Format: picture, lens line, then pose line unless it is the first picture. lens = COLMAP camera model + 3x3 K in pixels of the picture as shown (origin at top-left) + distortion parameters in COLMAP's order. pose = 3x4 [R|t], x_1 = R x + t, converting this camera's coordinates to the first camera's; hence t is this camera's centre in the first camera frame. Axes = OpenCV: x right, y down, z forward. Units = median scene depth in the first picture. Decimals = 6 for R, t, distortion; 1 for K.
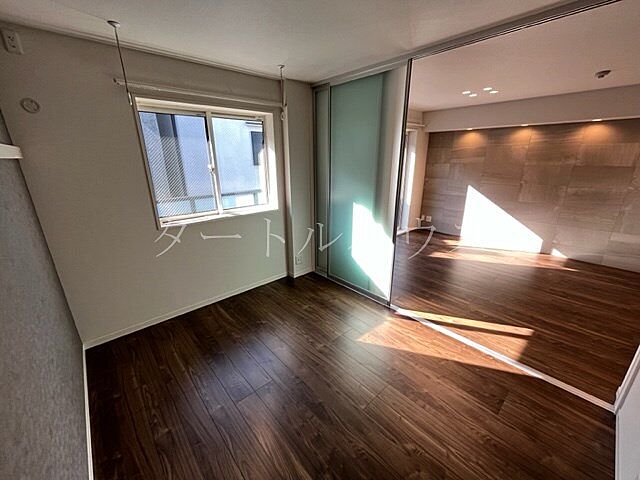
lens RADIAL K [[258.3, 0, 321.0], [0, 258.3, 240.7], [0, 0, 1]] dist [-0.008446, 0.000172]
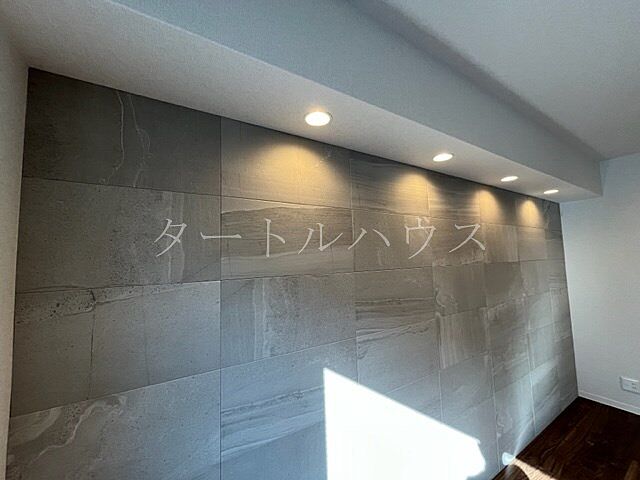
lens RADIAL K [[258.3, 0, 318.4], [0, 258.3, 237.1], [0, 0, 1]] dist [-0.008446, 0.000172]
pose [[0.193611, 0.085644, 0.977333, 0.345497], [0.326325, 0.933839, -0.146478, -0.285678], [-0.925217, 0.347288, 0.152854, 0.921652]]
